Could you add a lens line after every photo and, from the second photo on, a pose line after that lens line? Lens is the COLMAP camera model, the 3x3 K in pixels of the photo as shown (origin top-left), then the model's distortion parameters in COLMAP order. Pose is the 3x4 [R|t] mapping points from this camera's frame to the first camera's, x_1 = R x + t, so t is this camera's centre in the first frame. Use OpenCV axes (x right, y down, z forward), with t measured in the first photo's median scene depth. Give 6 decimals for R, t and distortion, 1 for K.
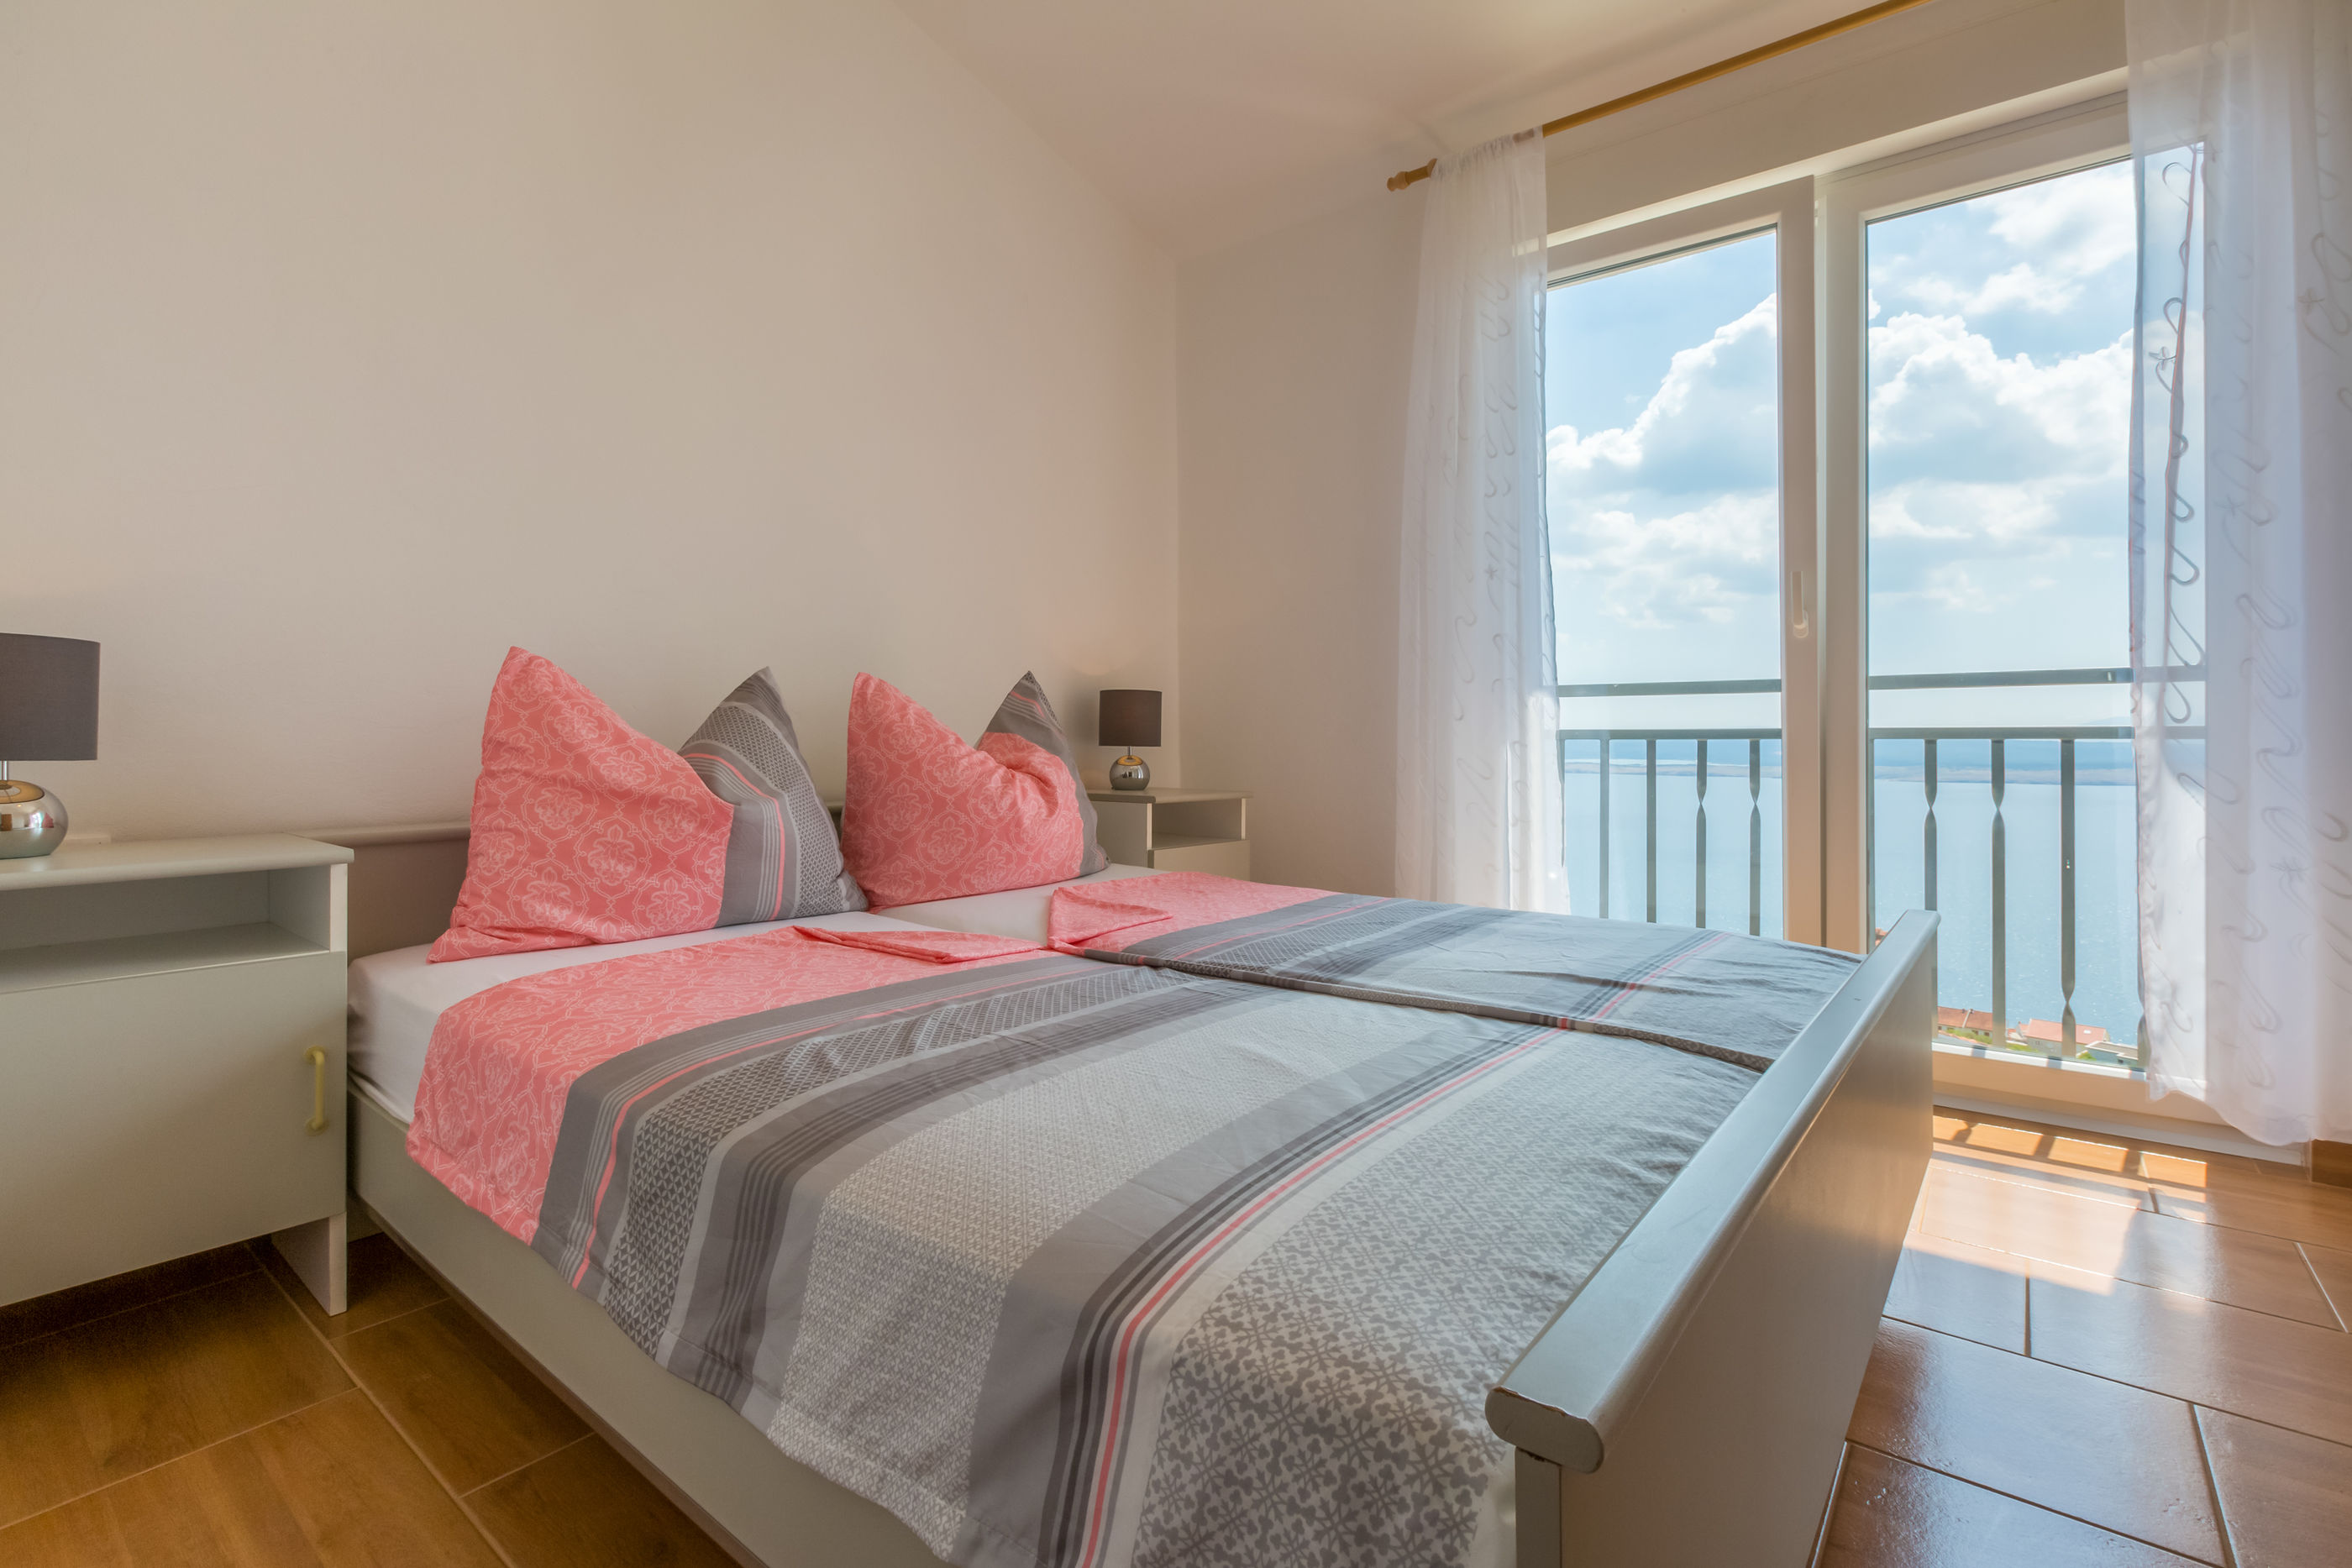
lens RADIAL K [[1089.3, 0, 1166.4], [0, 1089.3, 741.7], [0, 0, 1]] dist [-0.002705, -0.000577]
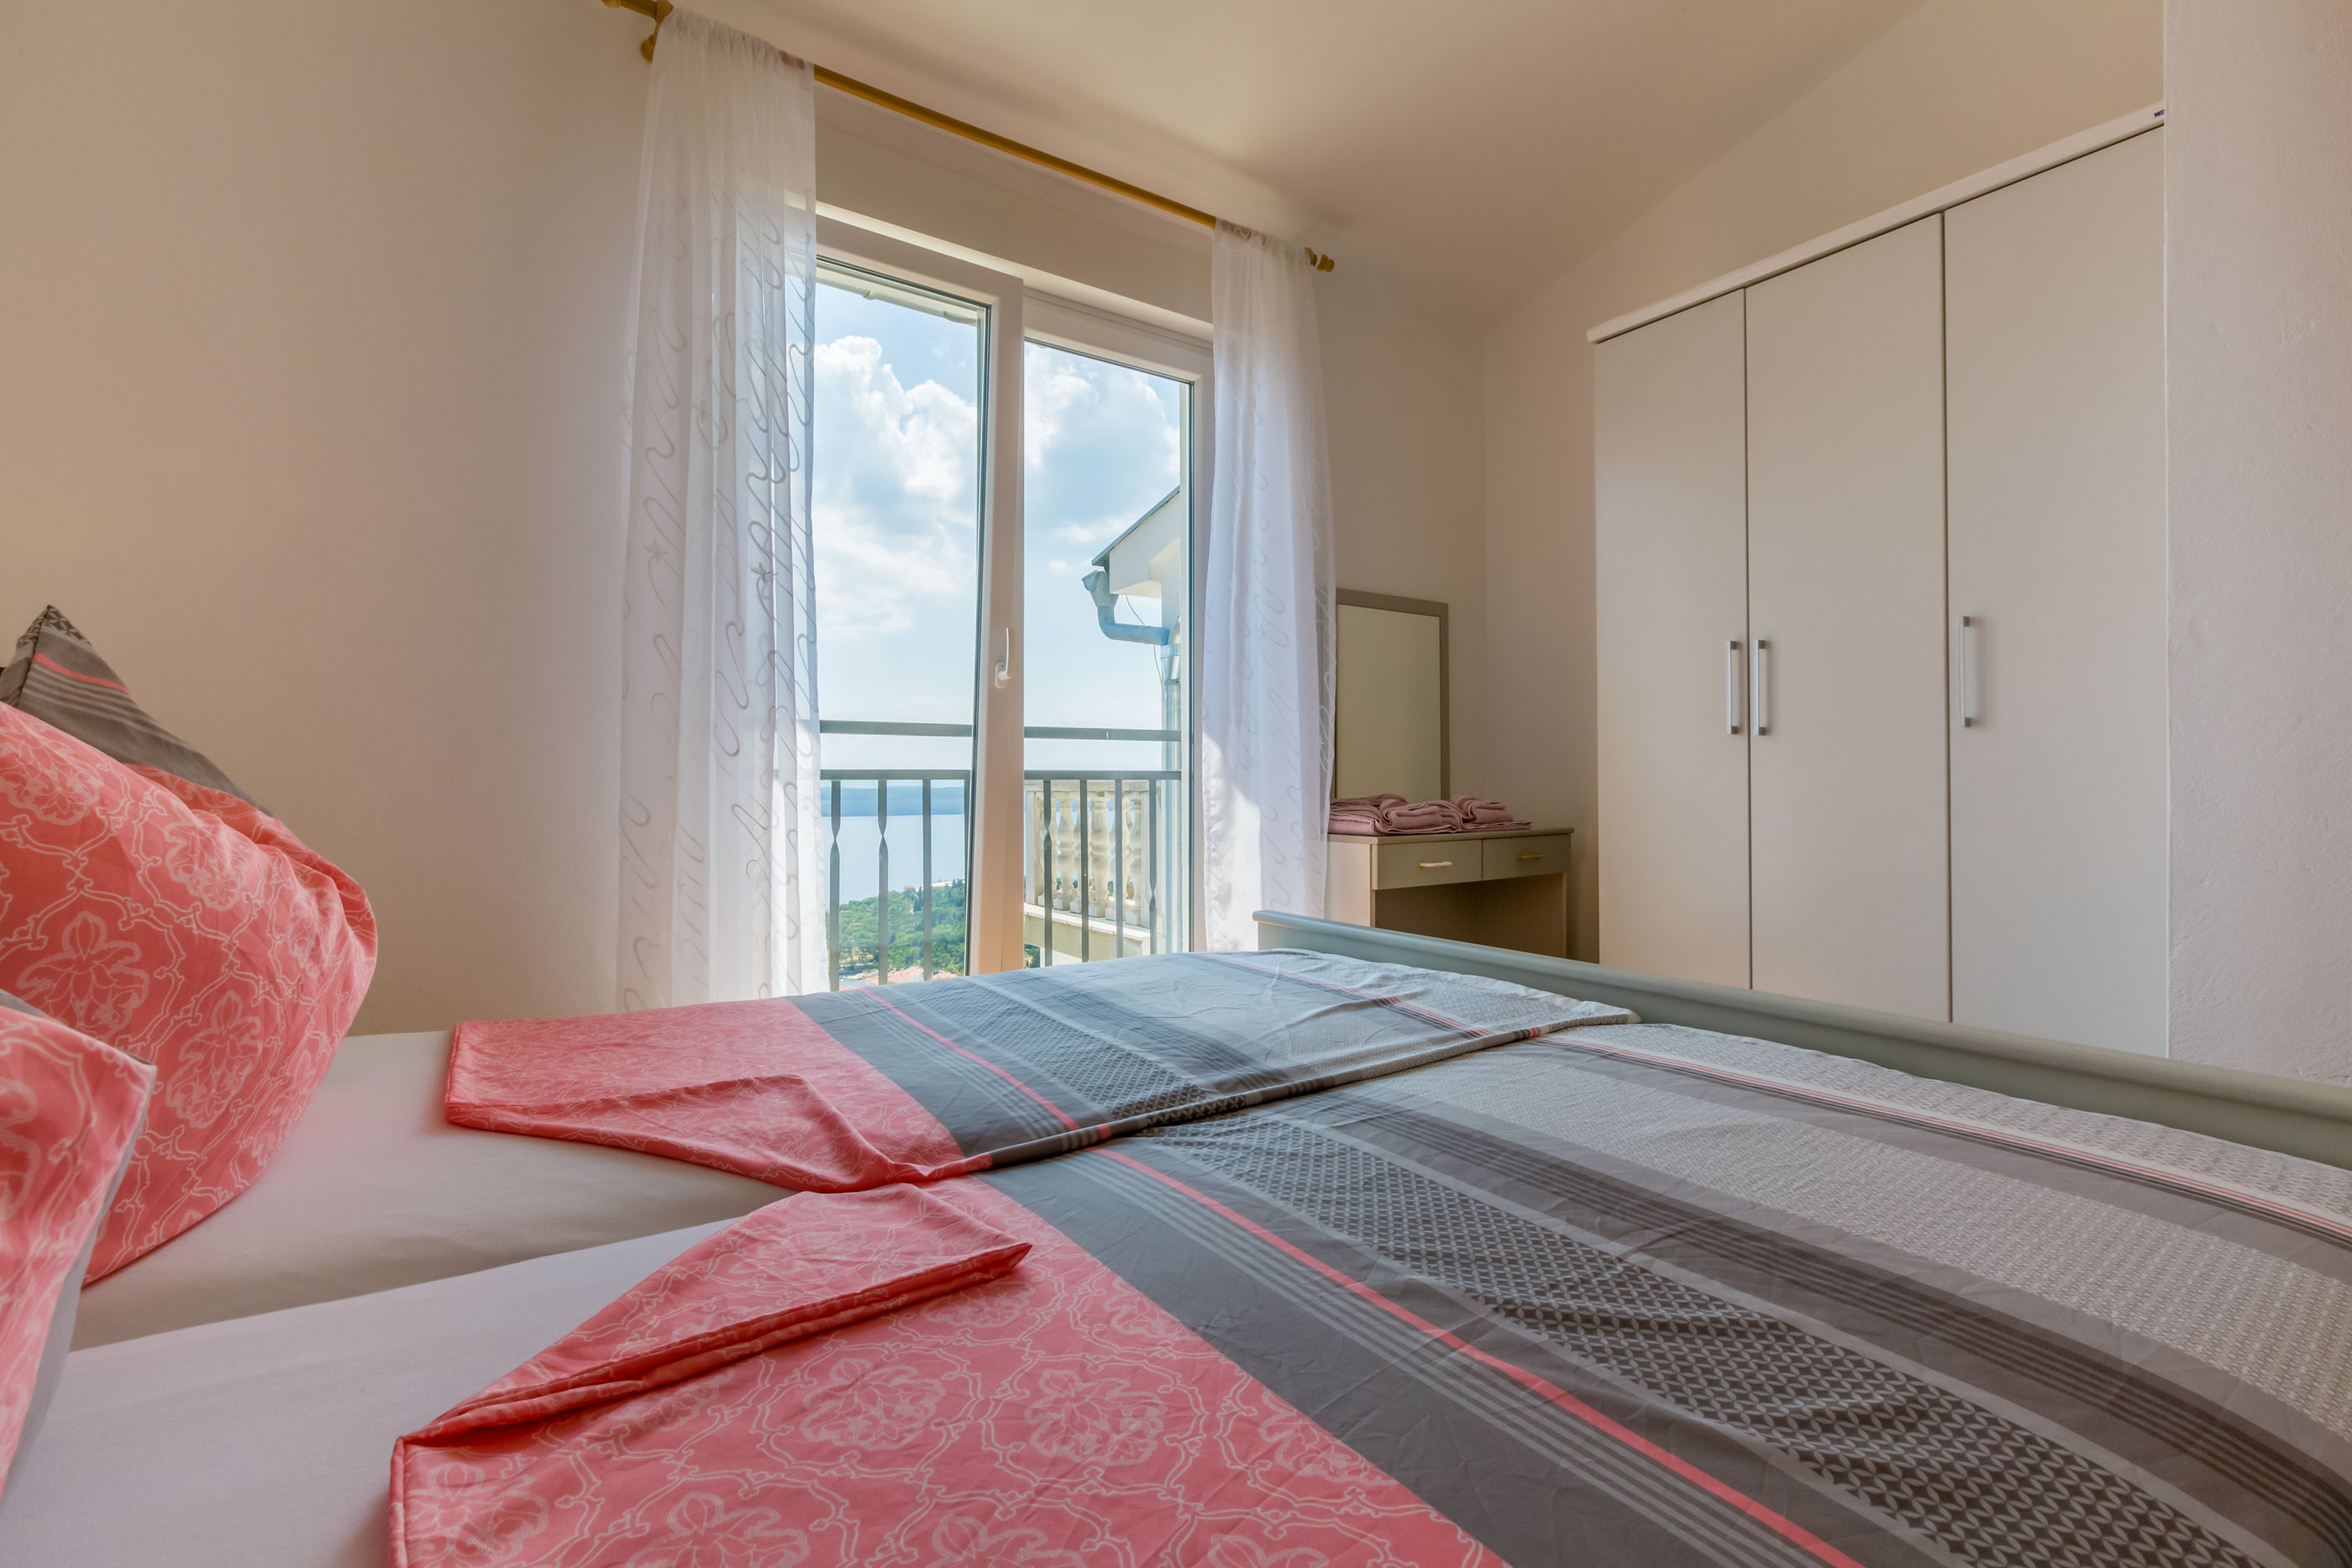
lens RADIAL K [[1048.6, 0, 1176.0], [0, 1048.6, 784.0], [0, 0, 1]] dist [-0.001480, -0.000370]
pose [[0.285007, -0.003292, 0.958520, -0.445009], [-0.000106, 0.999994, 0.003466, -0.002015], [-0.958526, -0.001090, 0.285004, 0.593297]]
